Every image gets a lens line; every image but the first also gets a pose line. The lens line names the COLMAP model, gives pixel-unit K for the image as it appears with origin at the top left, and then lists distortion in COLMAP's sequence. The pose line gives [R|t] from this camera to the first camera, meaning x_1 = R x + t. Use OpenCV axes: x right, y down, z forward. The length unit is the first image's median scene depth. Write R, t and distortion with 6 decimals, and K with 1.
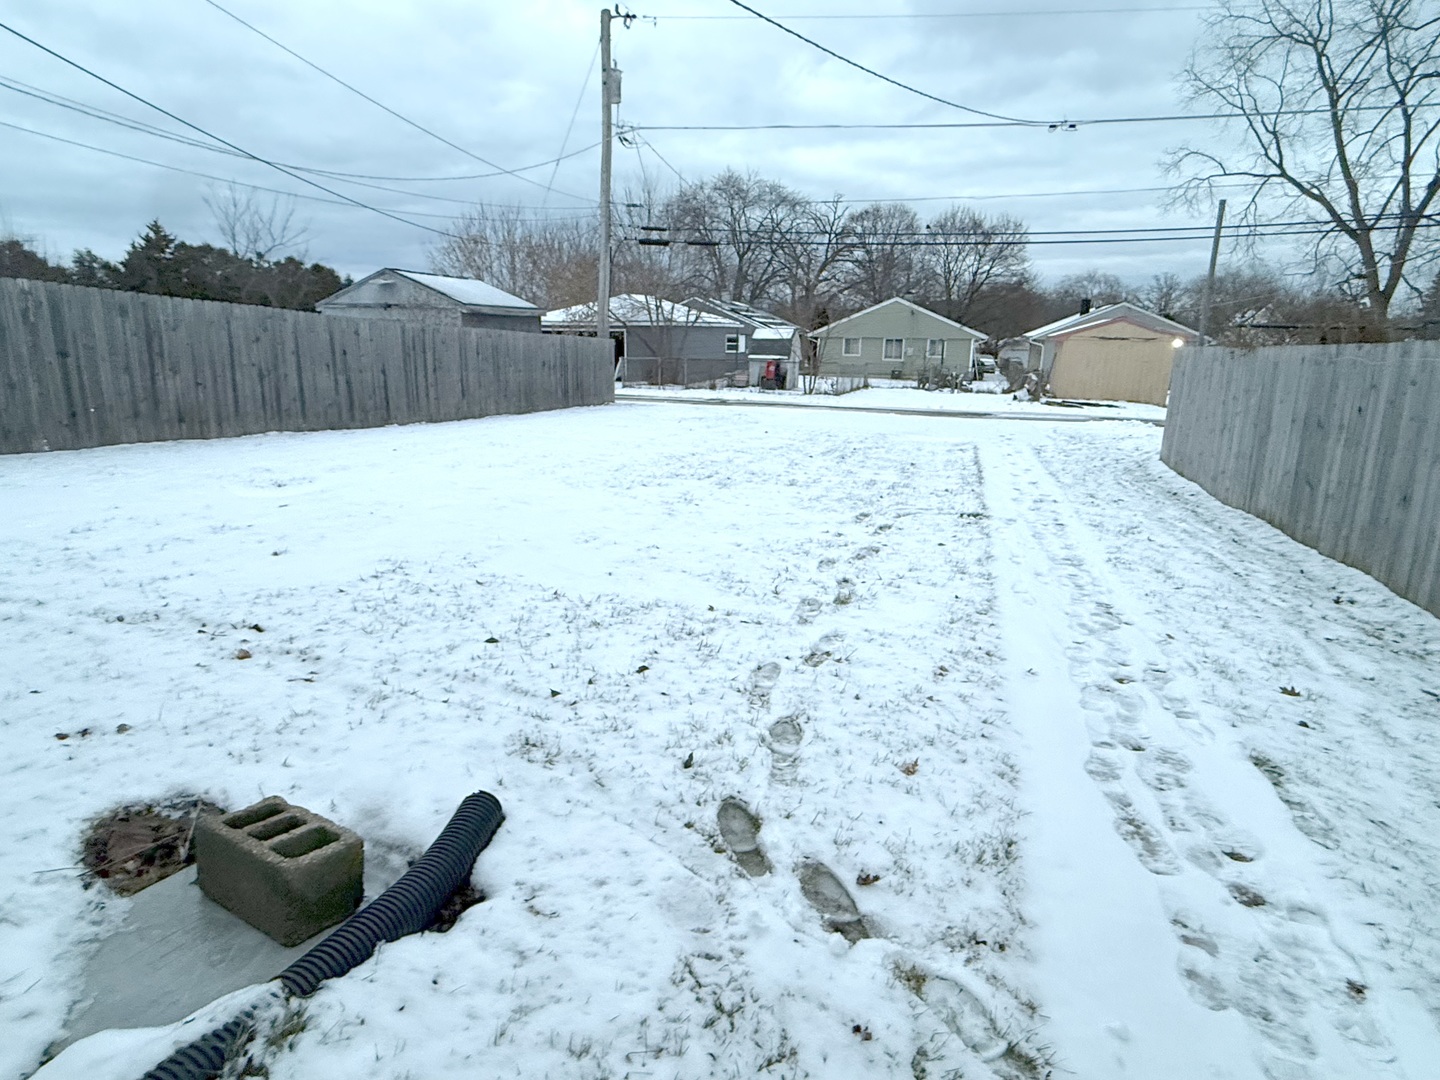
lens RADIAL K [[789.5, 0, 718.7], [0, 789.5, 540.2], [0, 0, 1]] dist [0.006636, -0.001040]
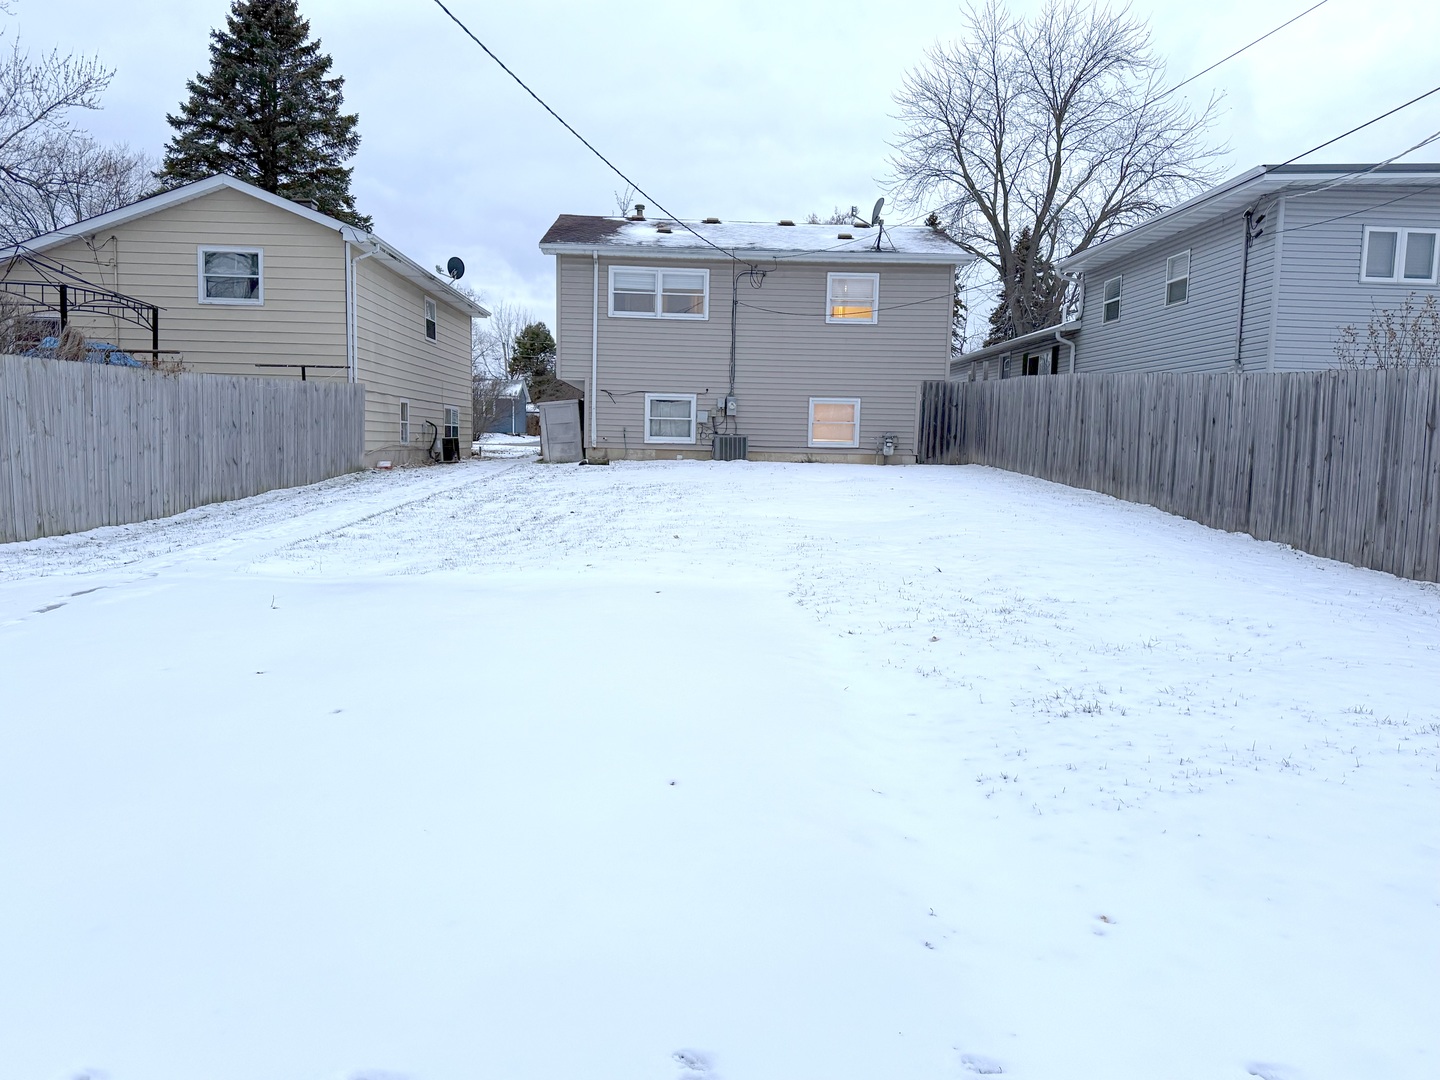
lens RADIAL K [[1087.4, 0, 719.4], [0, 1087.4, 541.6], [0, 0, 1]] dist [0.001478, 0.000895]
pose [[-0.946040, -0.004662, -0.324016, 0.138865], [-0.116701, 0.937706, 0.327243, -0.193210], [0.302307, 0.347398, -0.887652, 0.846845]]
